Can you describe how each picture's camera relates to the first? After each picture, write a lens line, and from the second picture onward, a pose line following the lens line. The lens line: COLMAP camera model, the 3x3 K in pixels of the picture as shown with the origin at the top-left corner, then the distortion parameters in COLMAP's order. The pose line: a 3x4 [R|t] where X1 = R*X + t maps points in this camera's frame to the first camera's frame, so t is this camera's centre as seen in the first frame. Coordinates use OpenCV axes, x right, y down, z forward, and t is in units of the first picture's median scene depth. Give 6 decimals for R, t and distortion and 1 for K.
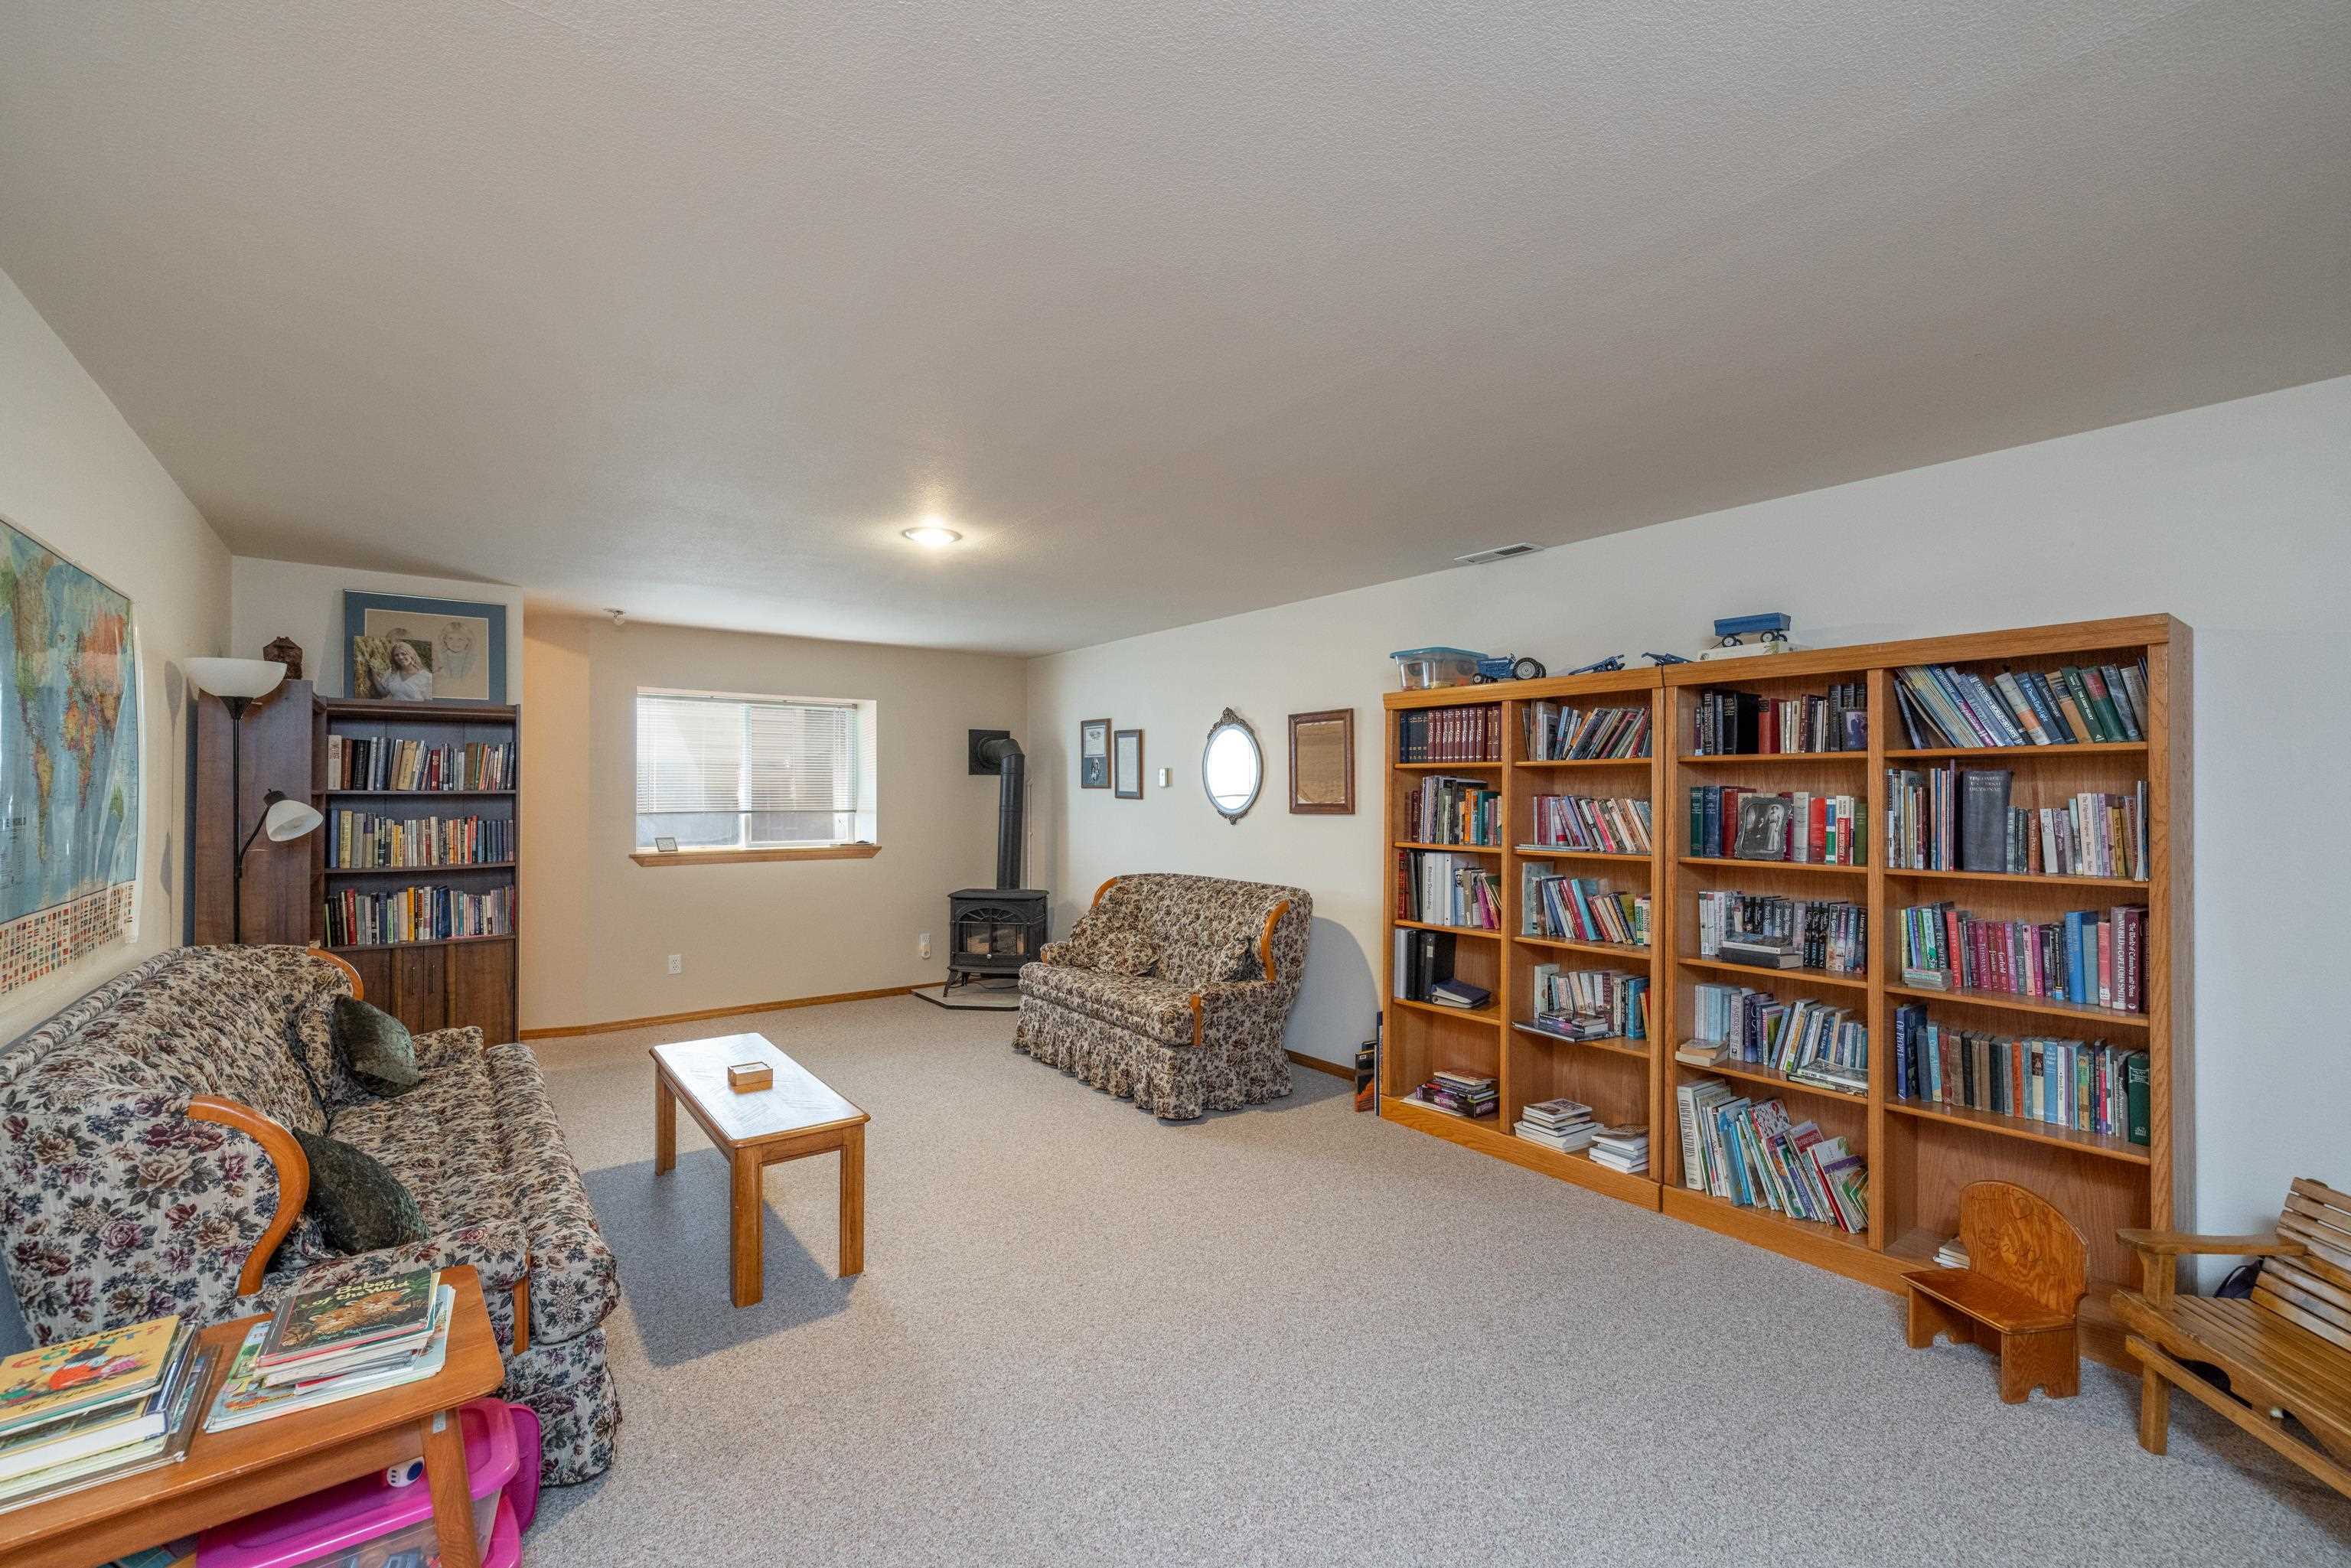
lens RADIAL K [[1024.1, 0, 1169.7], [0, 1024.1, 793.8], [0, 0, 1]] dist [-0.000753, 0.000982]
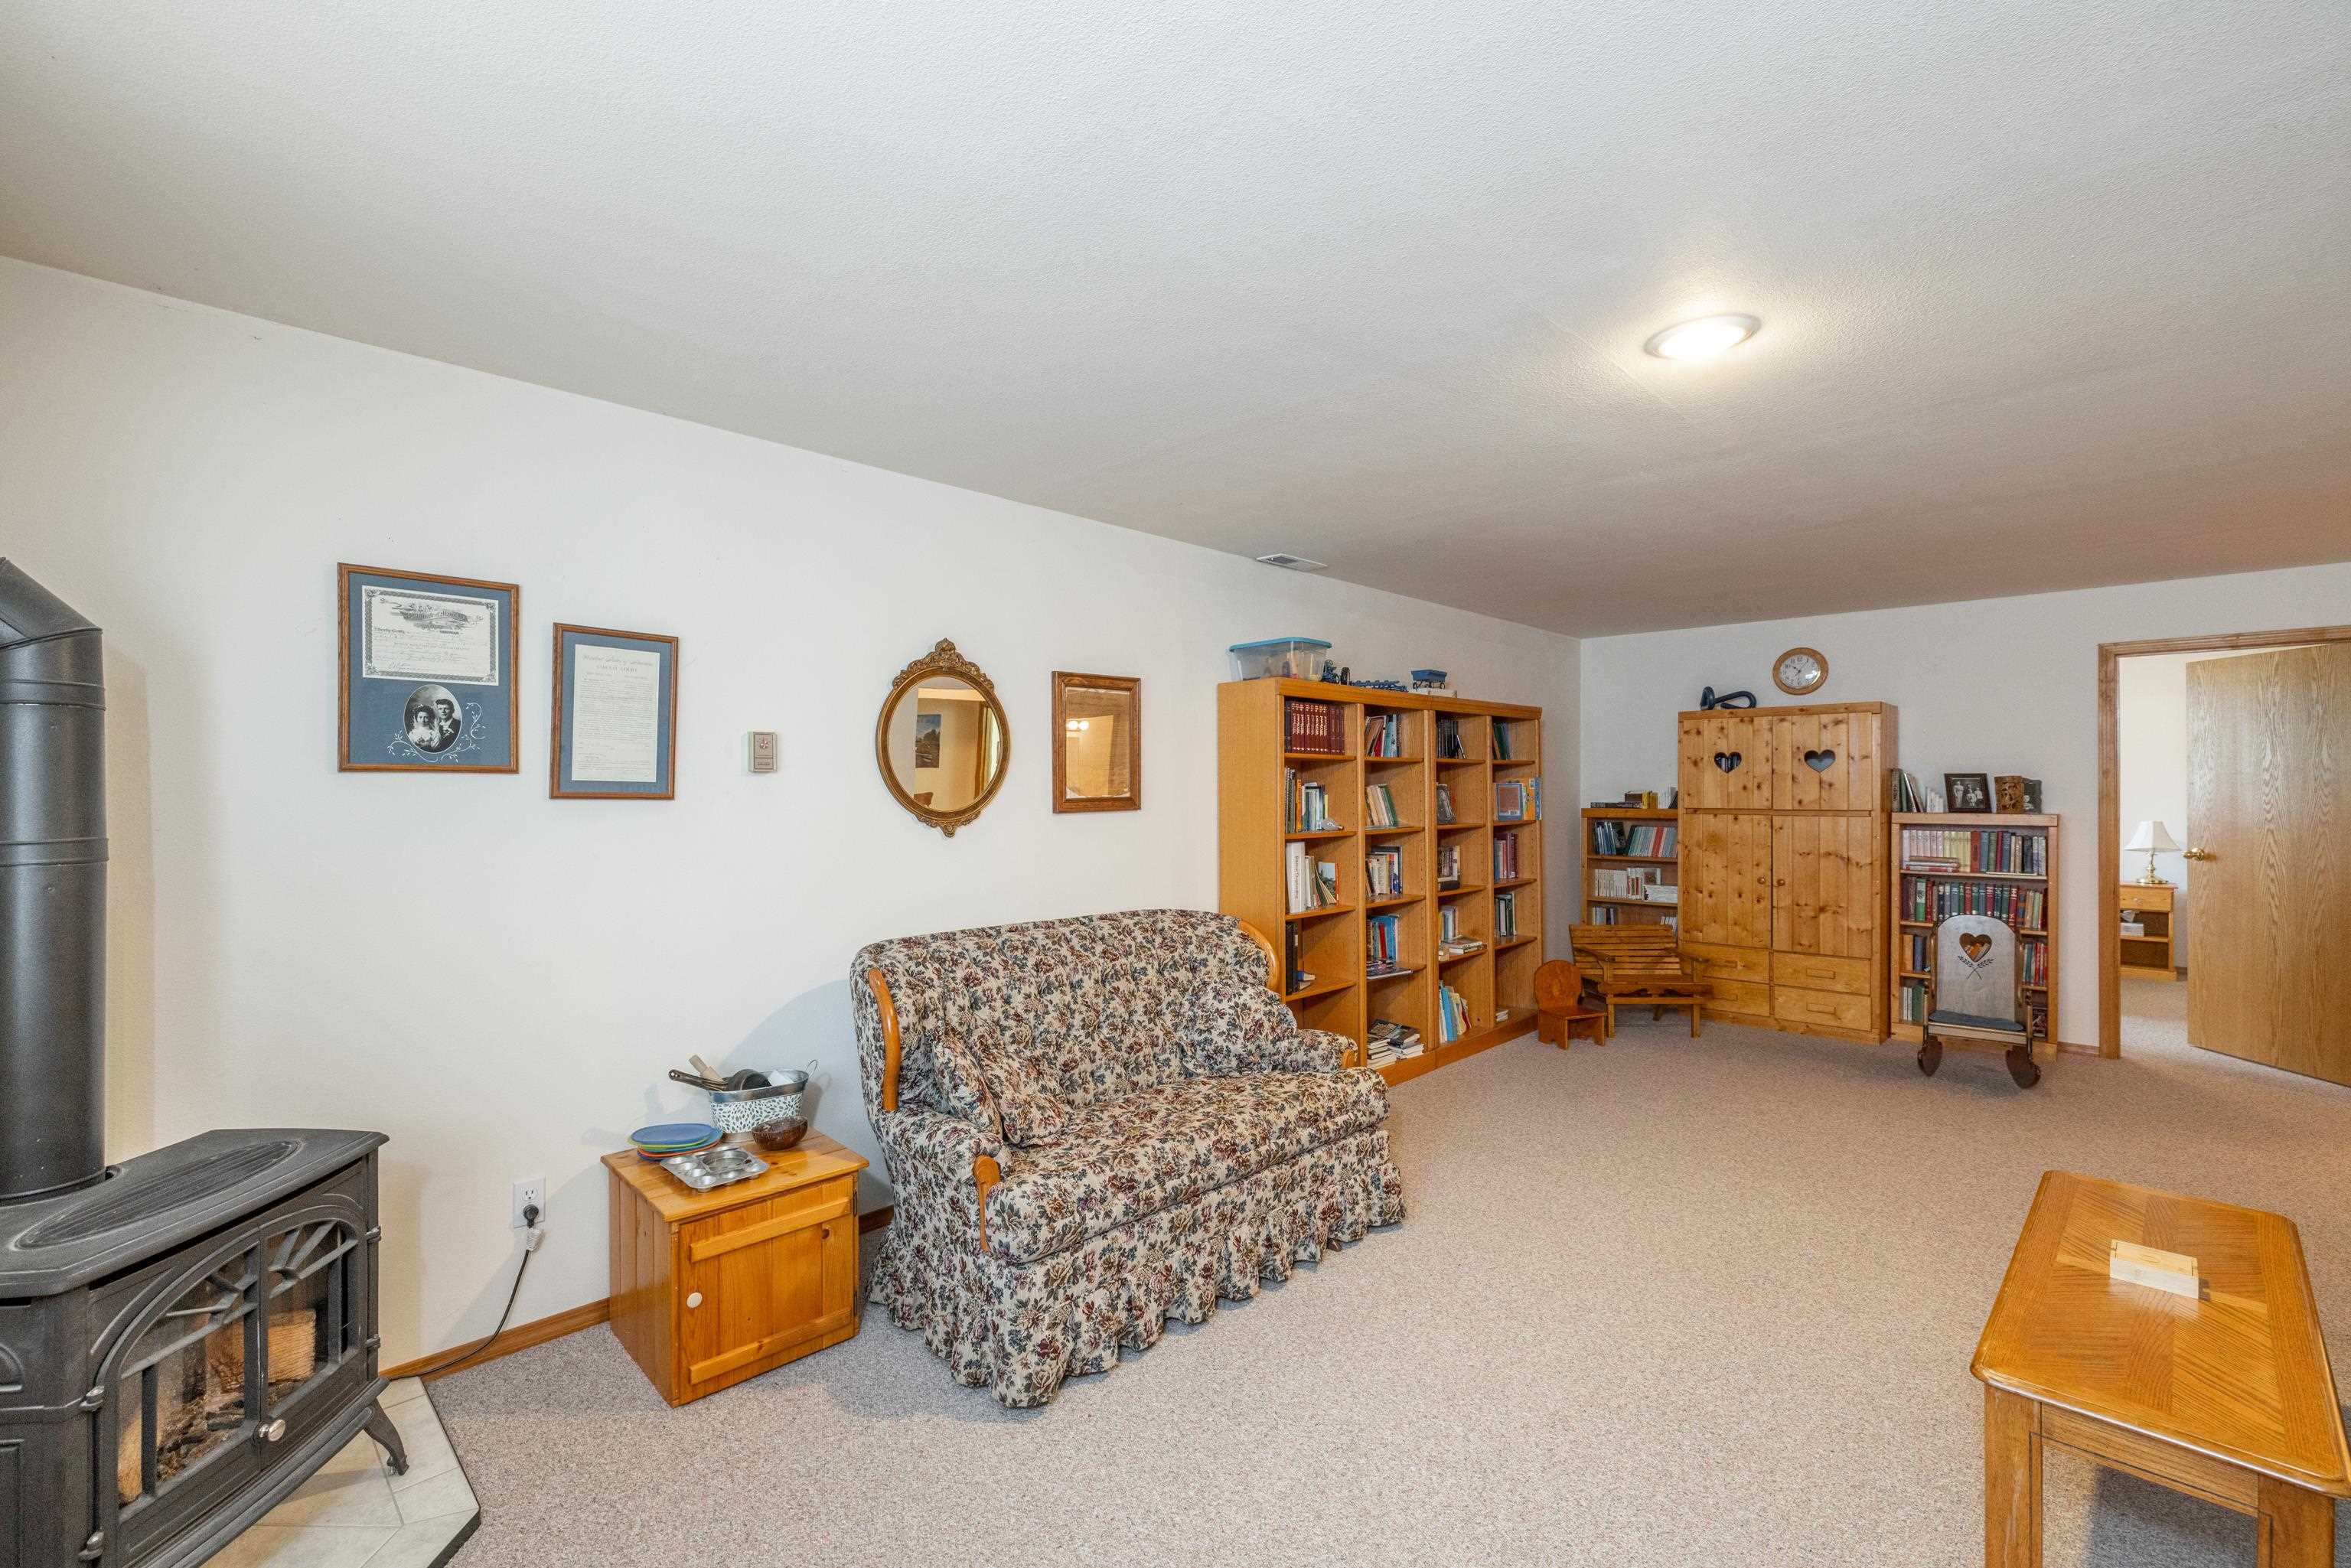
lens RADIAL K [[1024.1, 0, 1166.8], [0, 1024.1, 769.6], [0, 0, 1]] dist [-0.000753, 0.000982]
pose [[-0.150989, 0.006349, 0.988515, -0.583983], [-0.003573, 0.999969, -0.006968, -0.005850], [-0.988529, -0.004584, -0.150962, 1.033103]]
